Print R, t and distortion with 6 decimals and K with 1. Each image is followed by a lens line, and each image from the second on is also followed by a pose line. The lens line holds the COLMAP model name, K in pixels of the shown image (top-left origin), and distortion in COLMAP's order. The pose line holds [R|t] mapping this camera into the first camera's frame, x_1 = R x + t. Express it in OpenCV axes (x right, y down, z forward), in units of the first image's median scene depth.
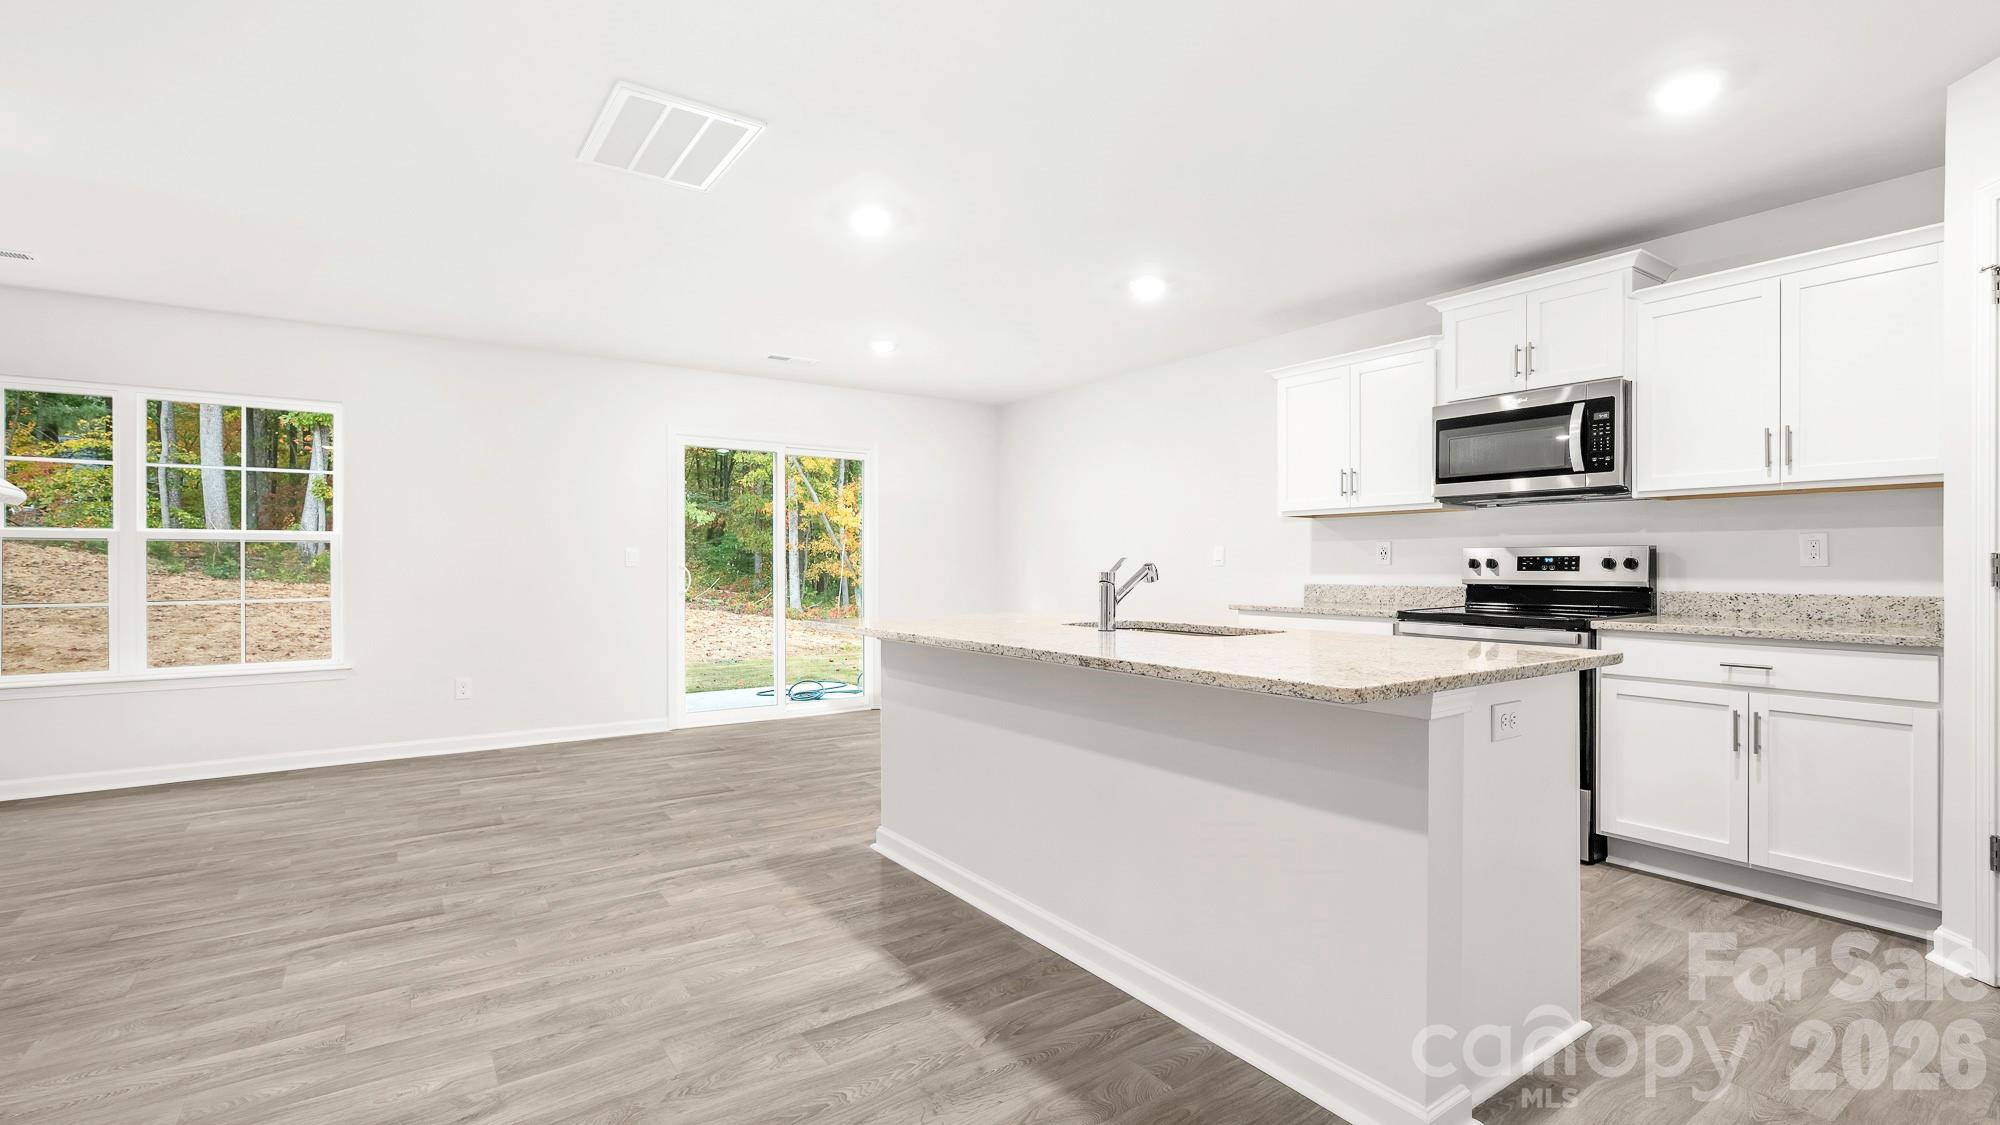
lens RADIAL K [[905.9, 0, 999.2], [0, 905.9, 564.9], [0, 0, 1]] dist [0.004350, 0.000354]
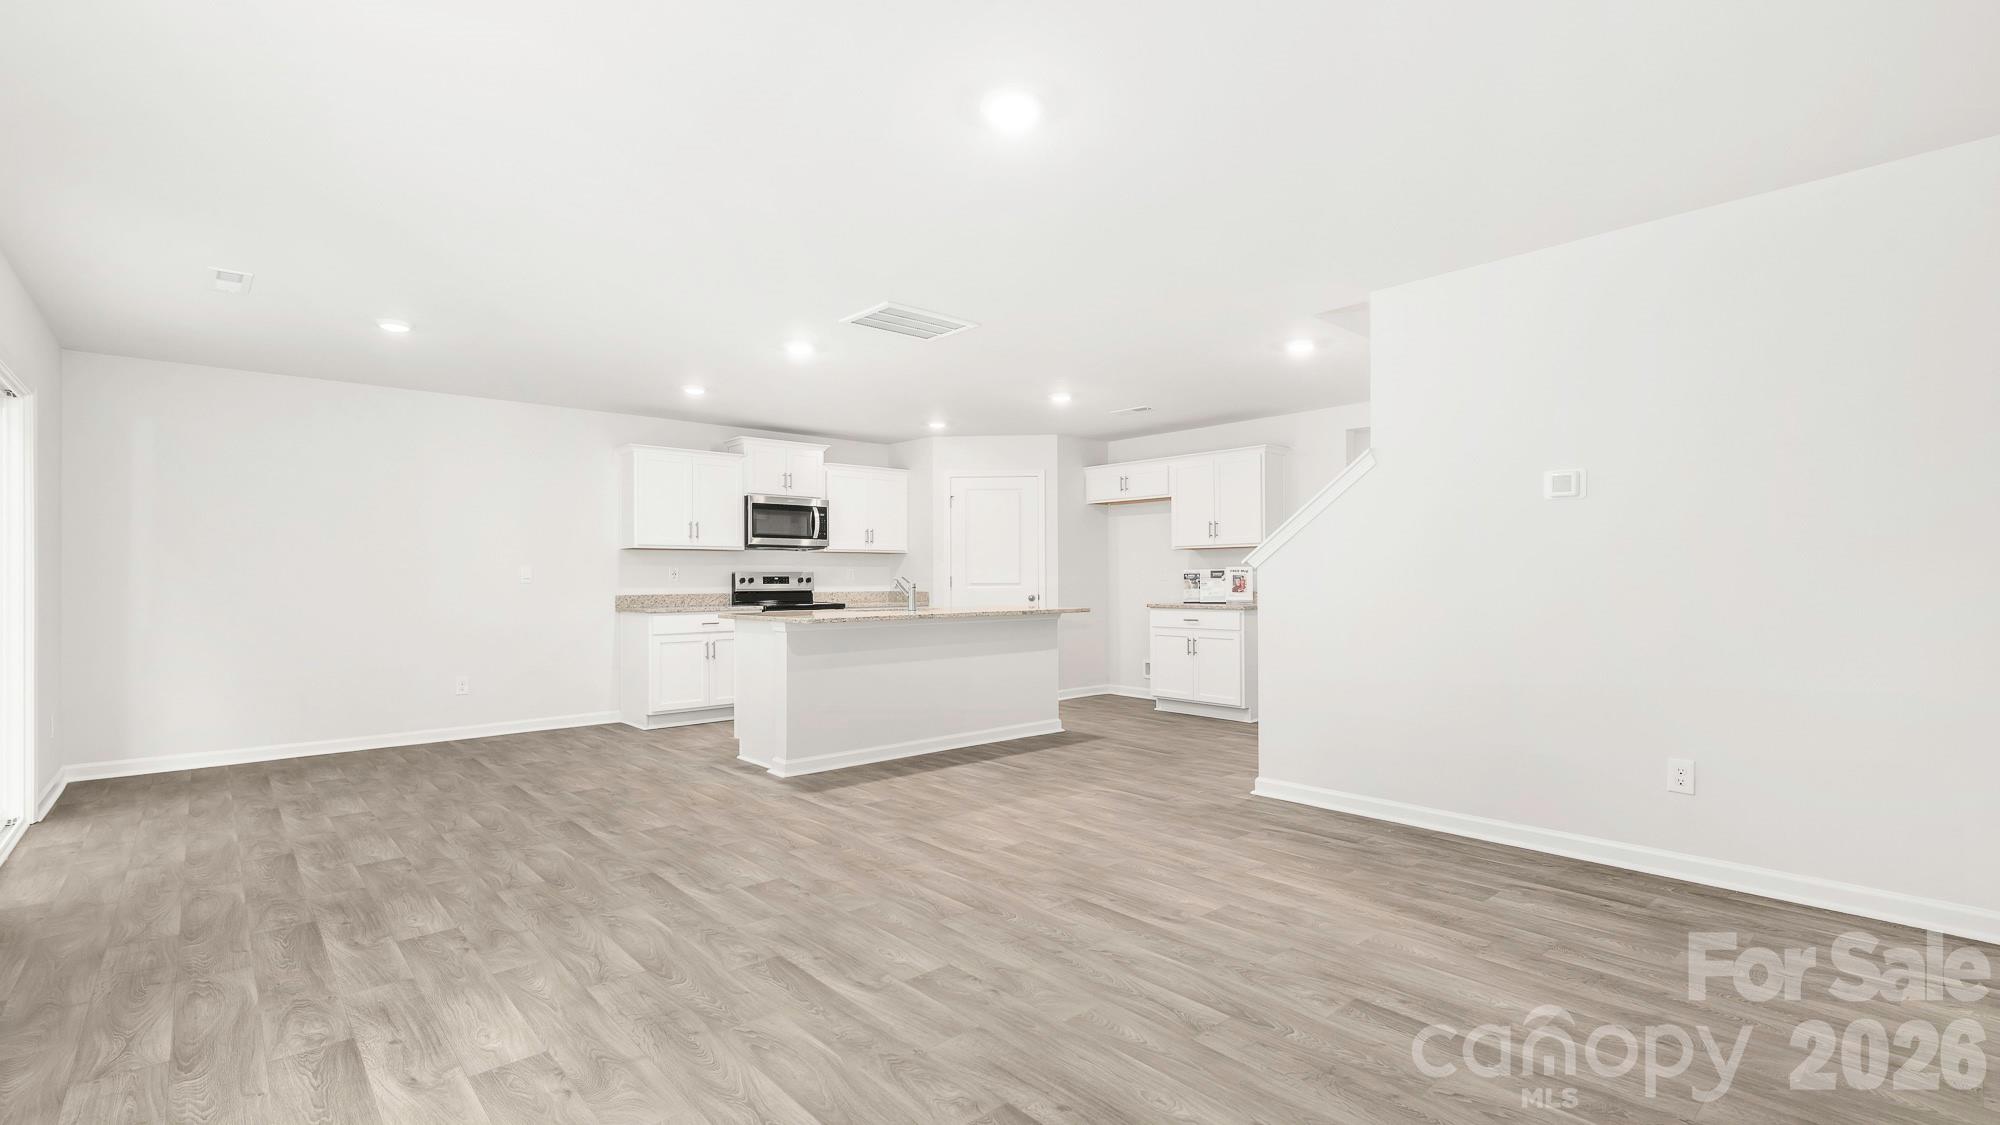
lens RADIAL K [[879.0, 0, 1006.5], [0, 879.0, 569.2], [0, 0, 1]] dist [-0.000144, -0.000012]
pose [[-0.136118, 0.013105, 0.990606, -1.475609], [0.005553, 0.999907, -0.012465, 0.001803], [-0.990677, 0.003804, -0.136178, 0.787339]]
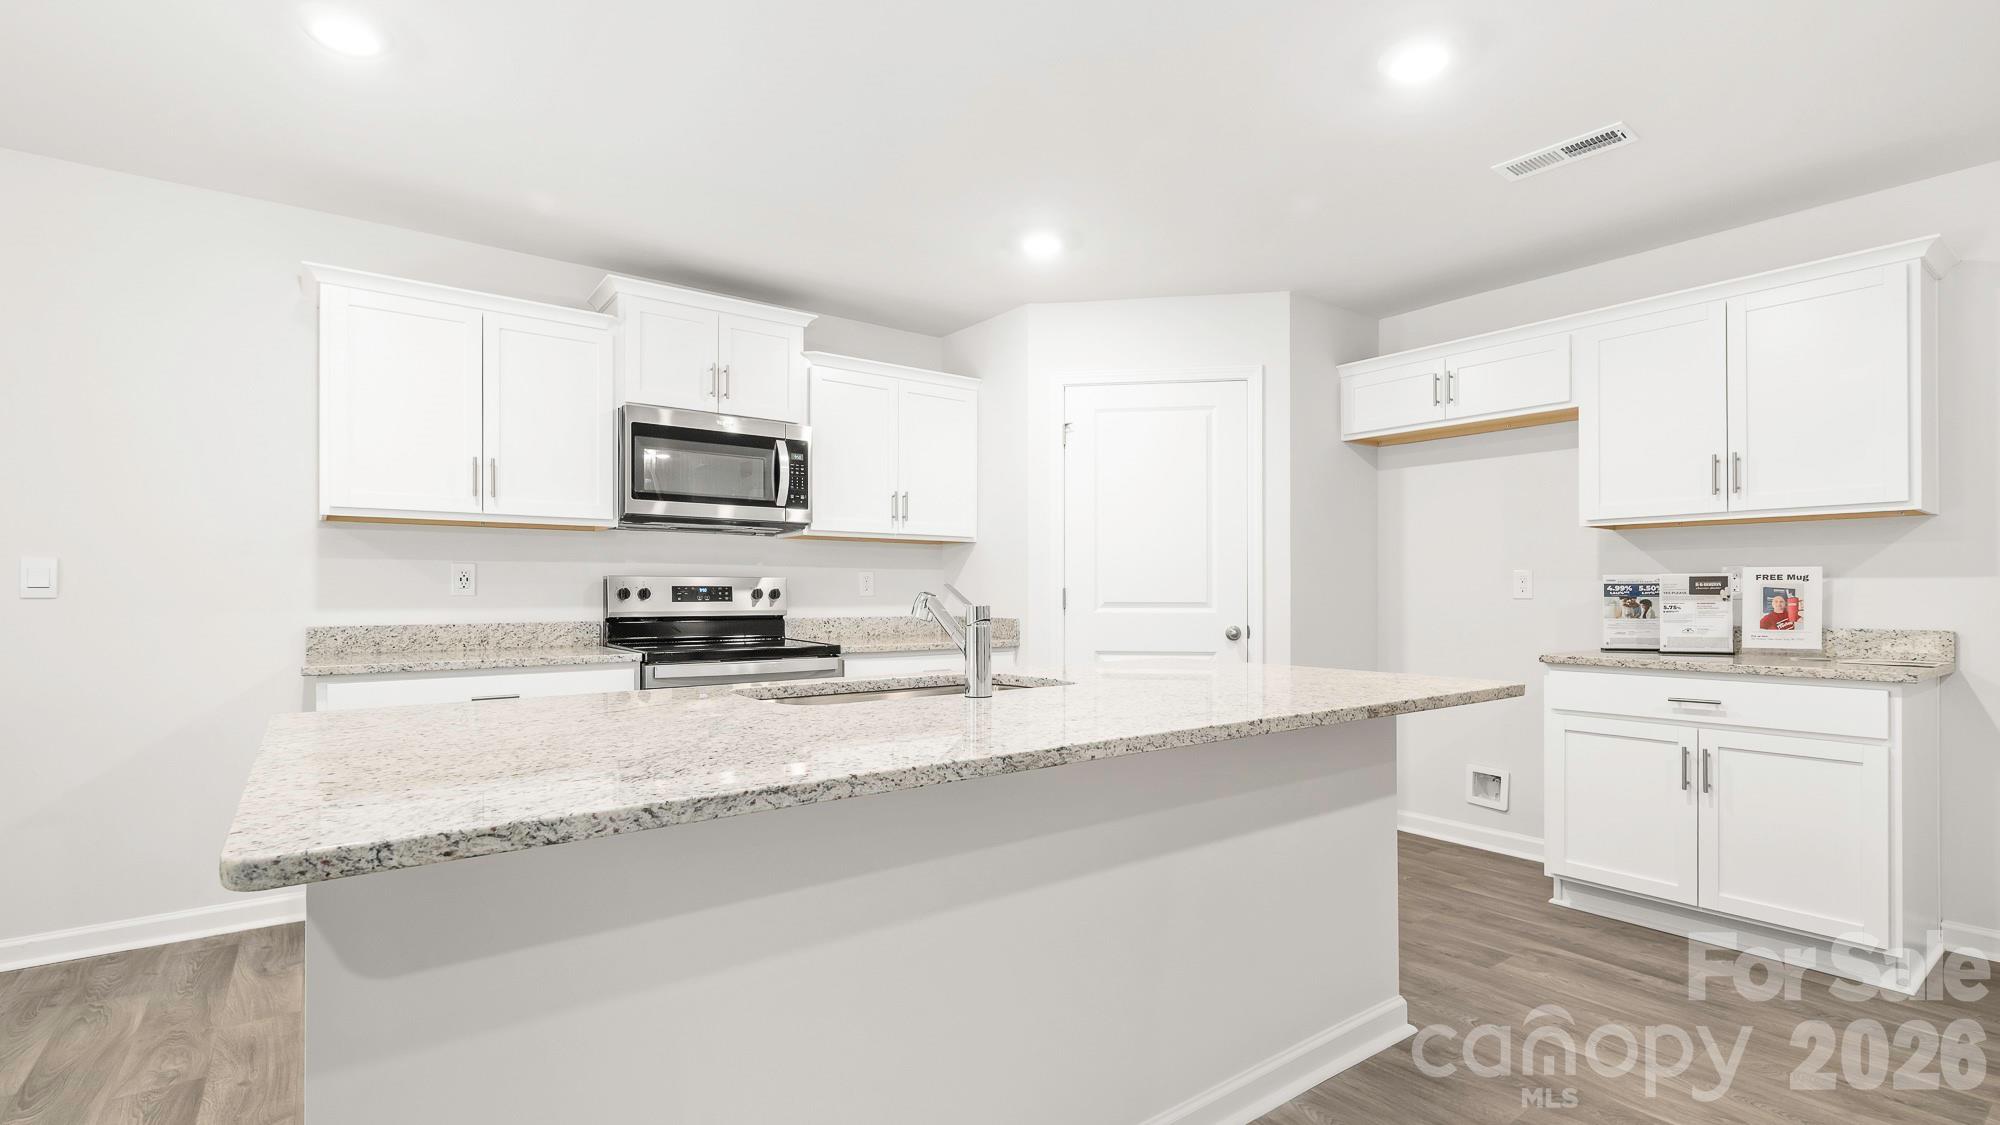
lens RADIAL K [[905.9, 0, 995.8], [0, 905.9, 595.7], [0, 0, 1]] dist [0.004350, 0.000354]
pose [[-0.034976, -0.000492, 0.999388, -0.392095], [0.000355, 1.000000, 0.000504, 0.000131], [-0.999388, 0.000372, -0.034976, 0.748894]]
